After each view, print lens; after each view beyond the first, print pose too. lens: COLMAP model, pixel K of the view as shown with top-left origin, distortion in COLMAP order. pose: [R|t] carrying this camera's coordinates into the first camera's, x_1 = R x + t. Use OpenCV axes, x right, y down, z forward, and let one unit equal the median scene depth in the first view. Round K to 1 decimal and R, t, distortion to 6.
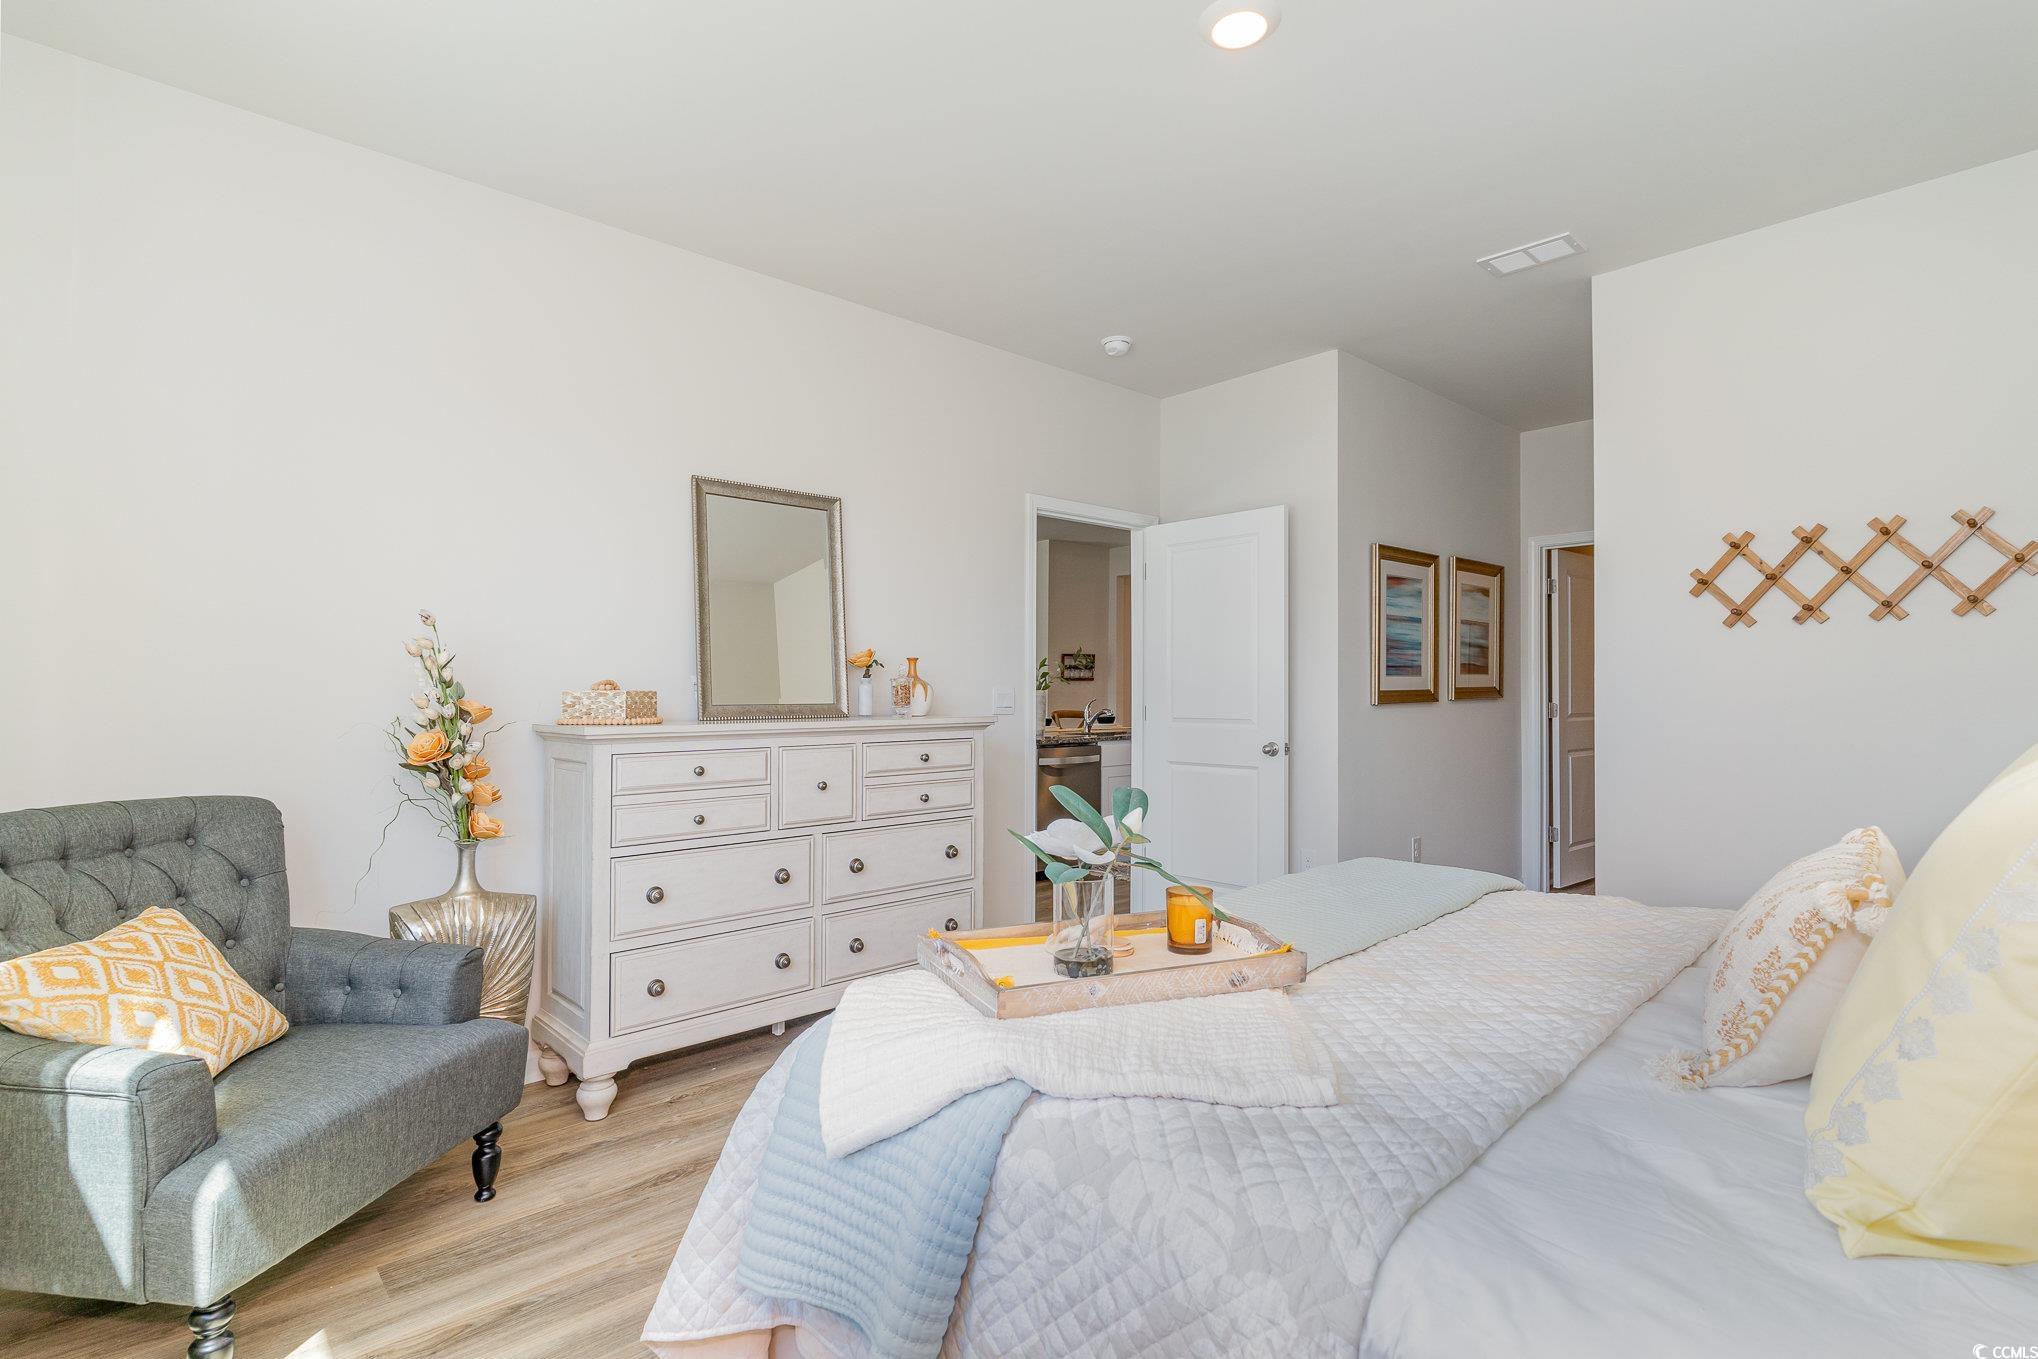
lens RADIAL K [[971.4, 0, 1013.3], [0, 971.4, 674.4], [0, 0, 1]] dist [-0.000627, -0.000471]
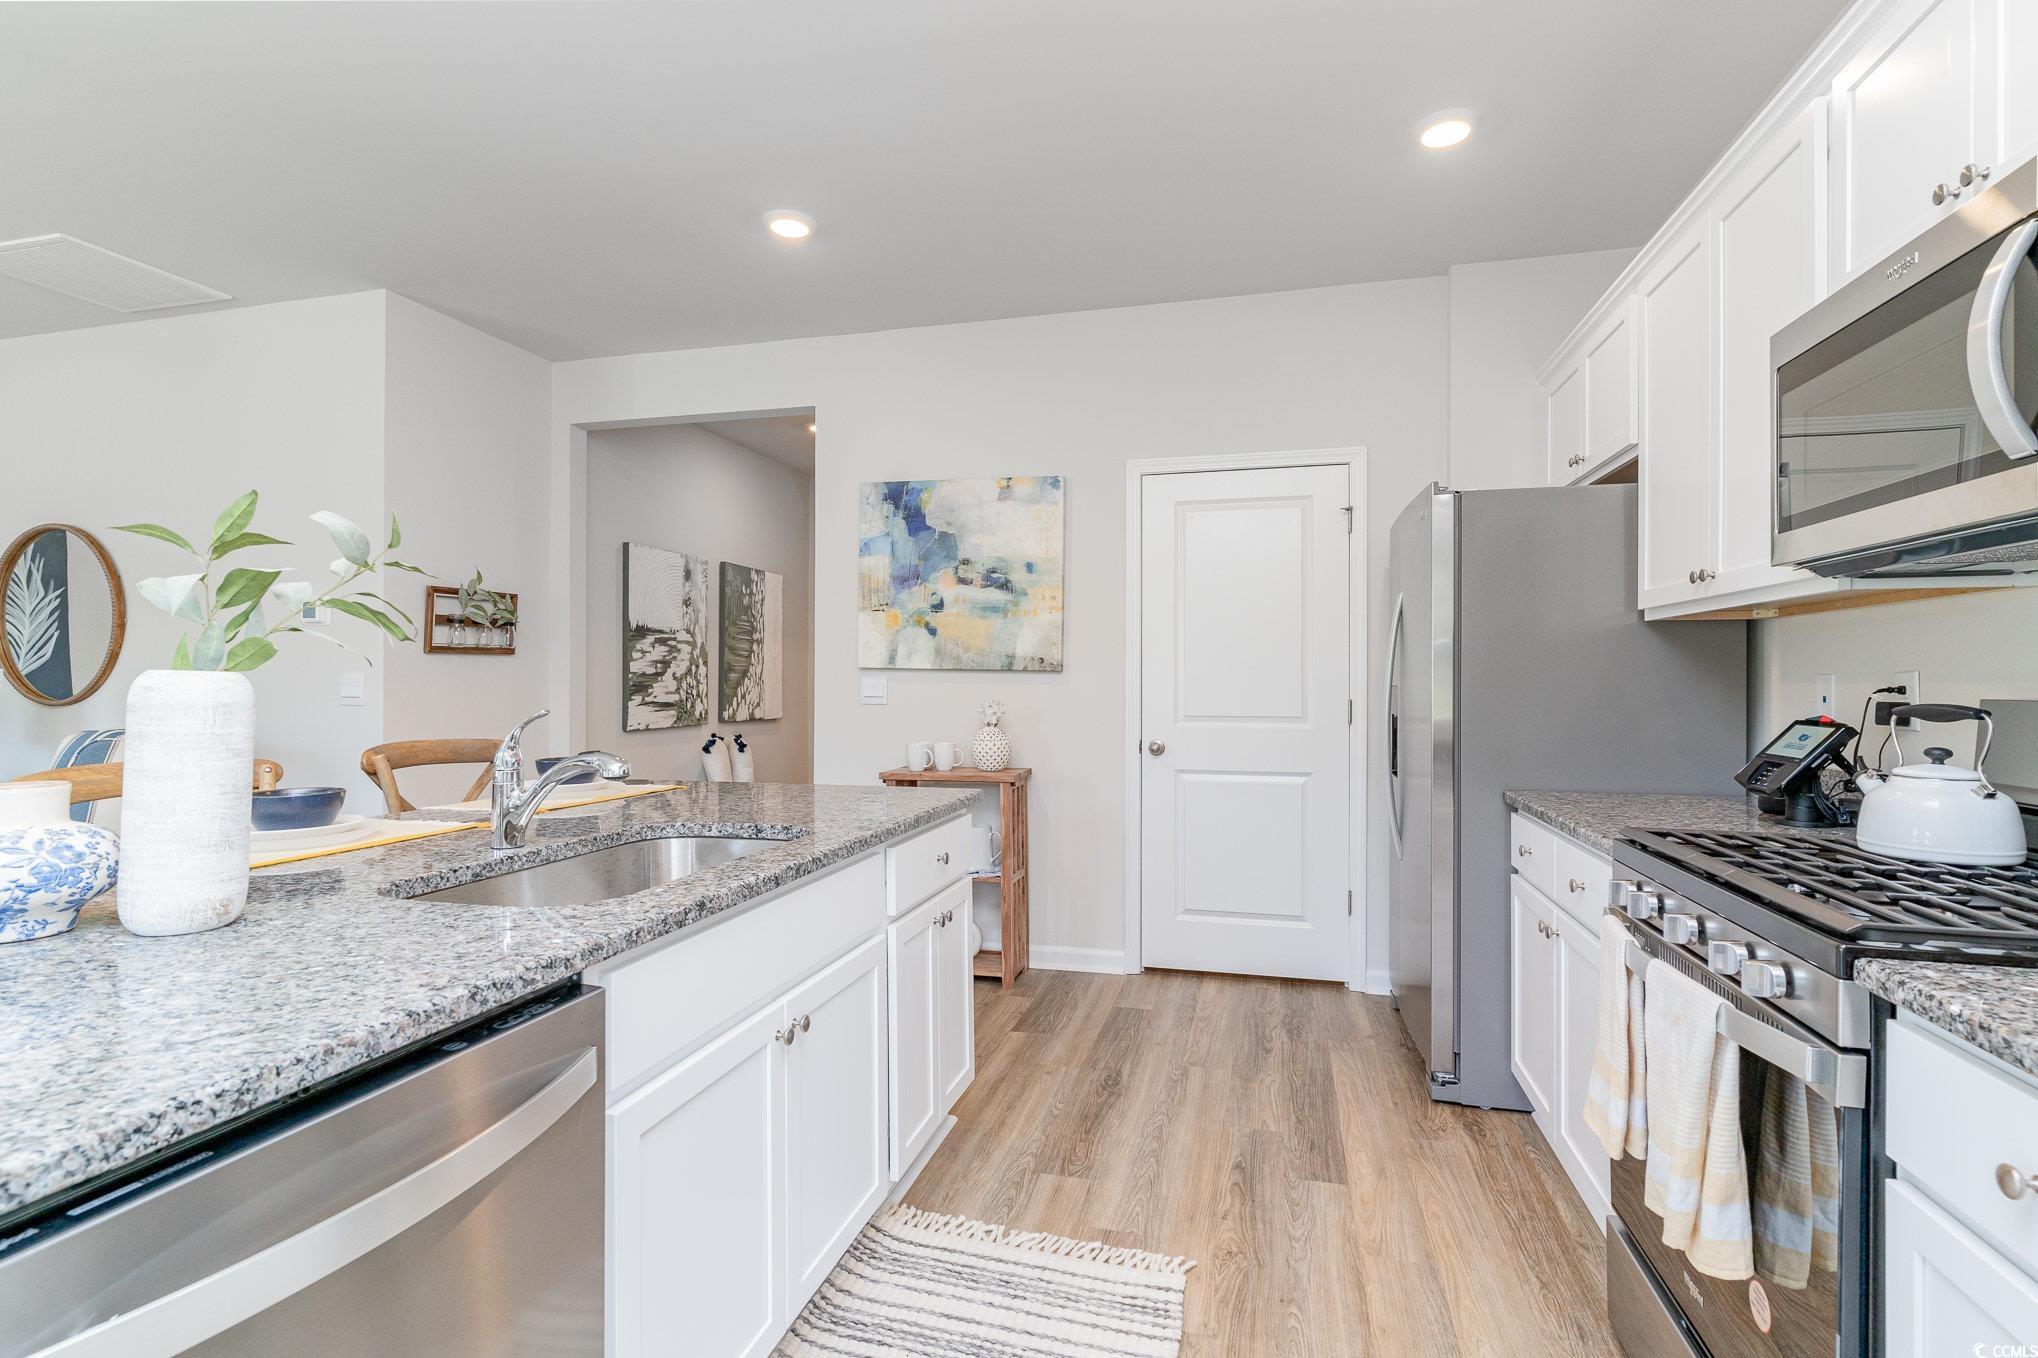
lens RADIAL K [[971.4, 0, 1013.3], [0, 971.4, 673.9], [0, 0, 1]] dist [-0.000627, -0.000471]
pose [[0.841223, -0.000096, 0.540688, 0.037251], [-0.004989, 0.999956, 0.007941, 0.010405], [-0.540665, -0.009378, 0.841186, 0.535857]]
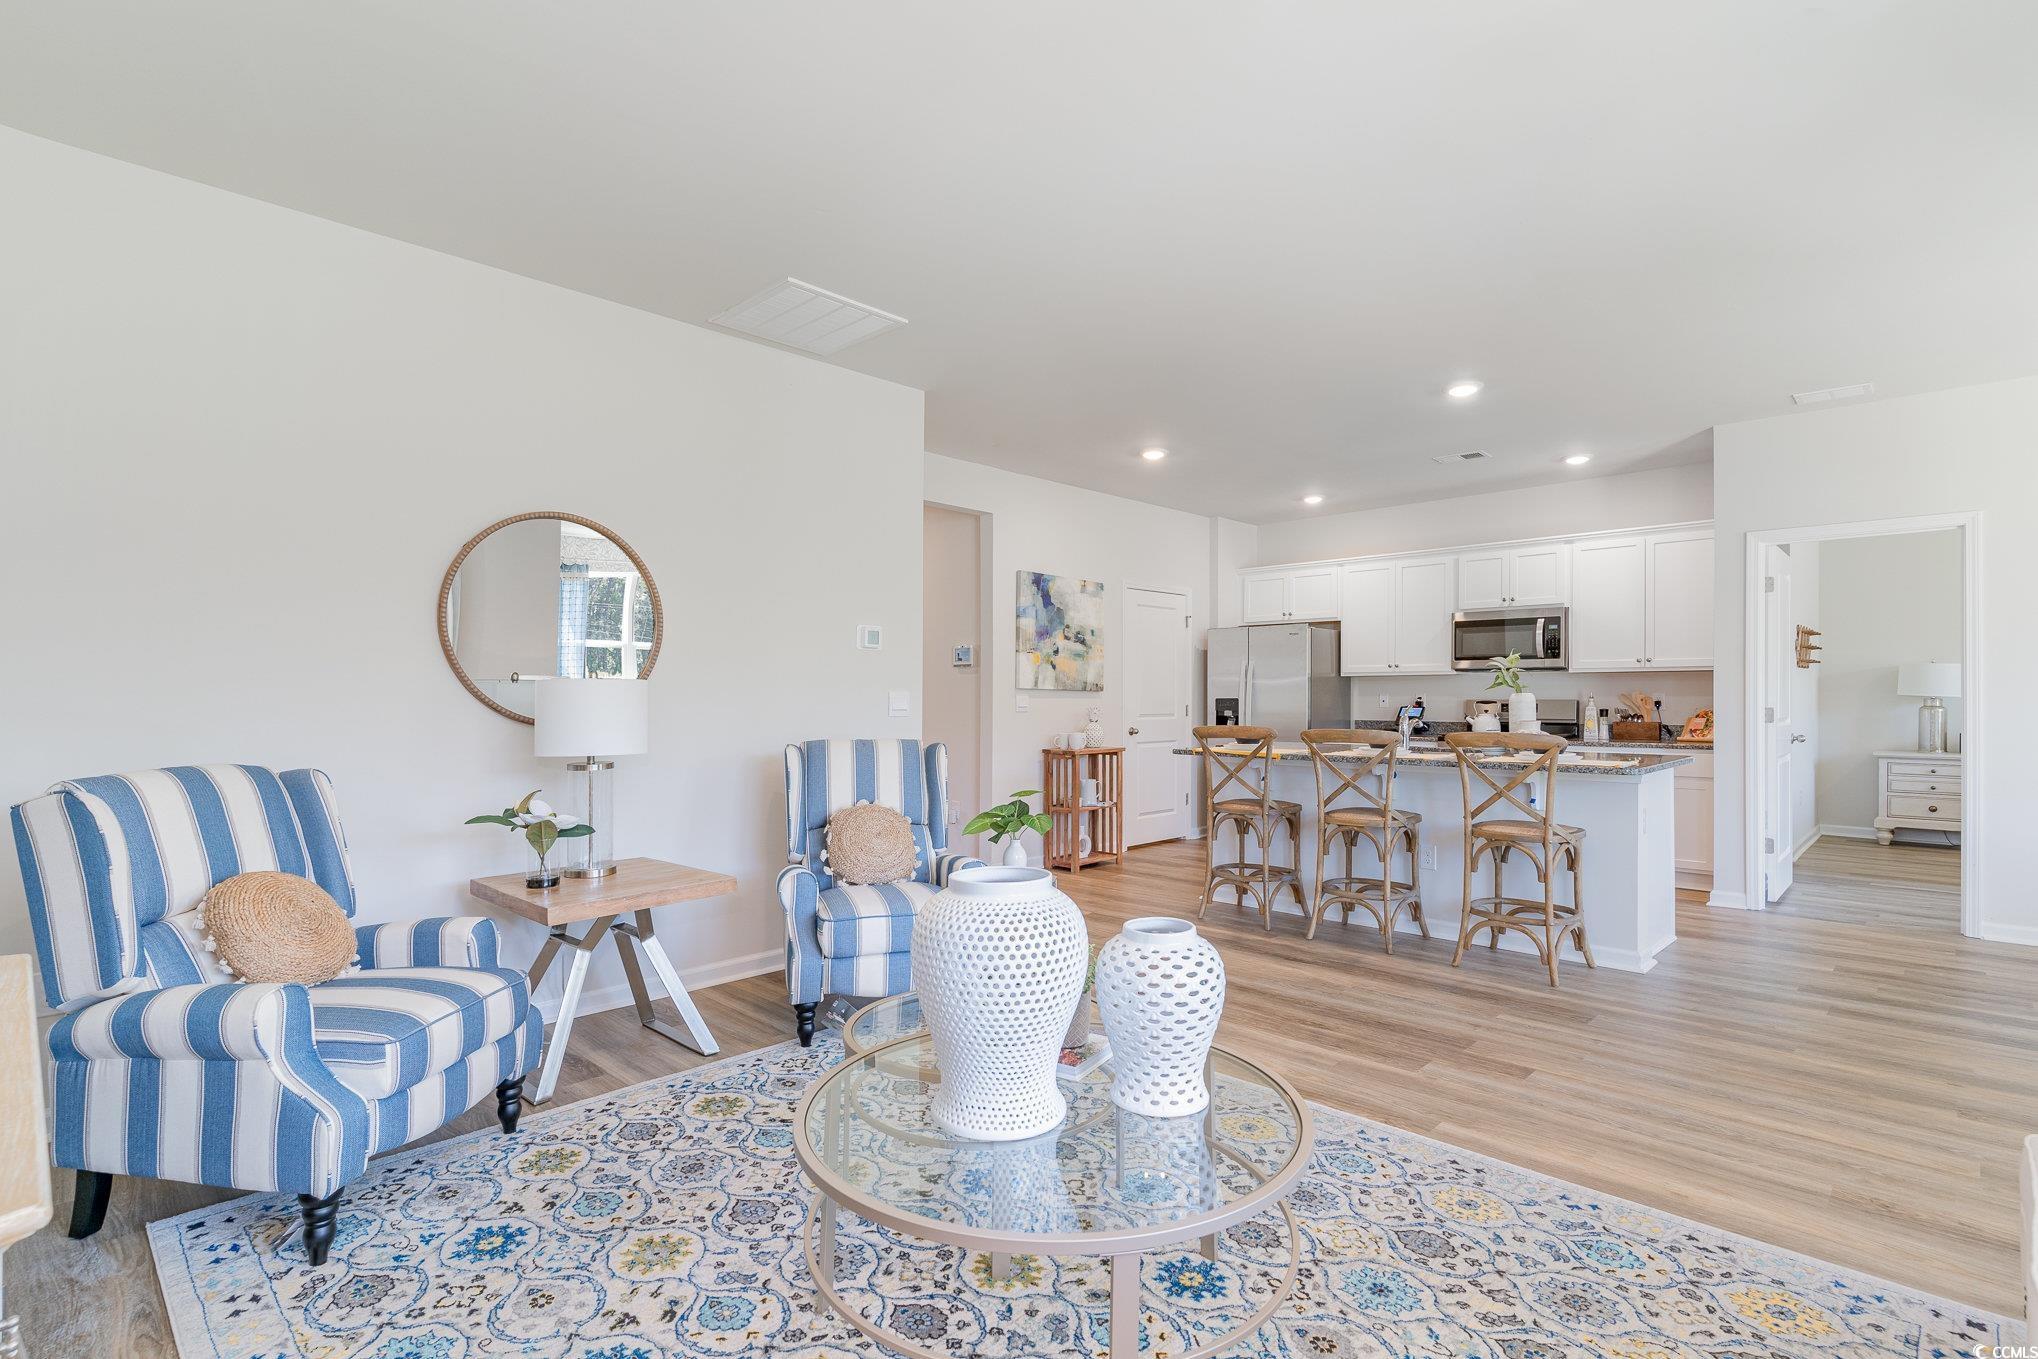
lens RADIAL K [[968.2, 0, 1018.3], [0, 968.2, 691.2], [0, 0, 1]] dist [-0.001114, -0.000299]
pose [[-0.055083, 0.000848, 0.998481, -0.440052], [-0.012971, 0.999915, -0.001565, 0.014385], [-0.998398, -0.013037, -0.055068, 0.956113]]
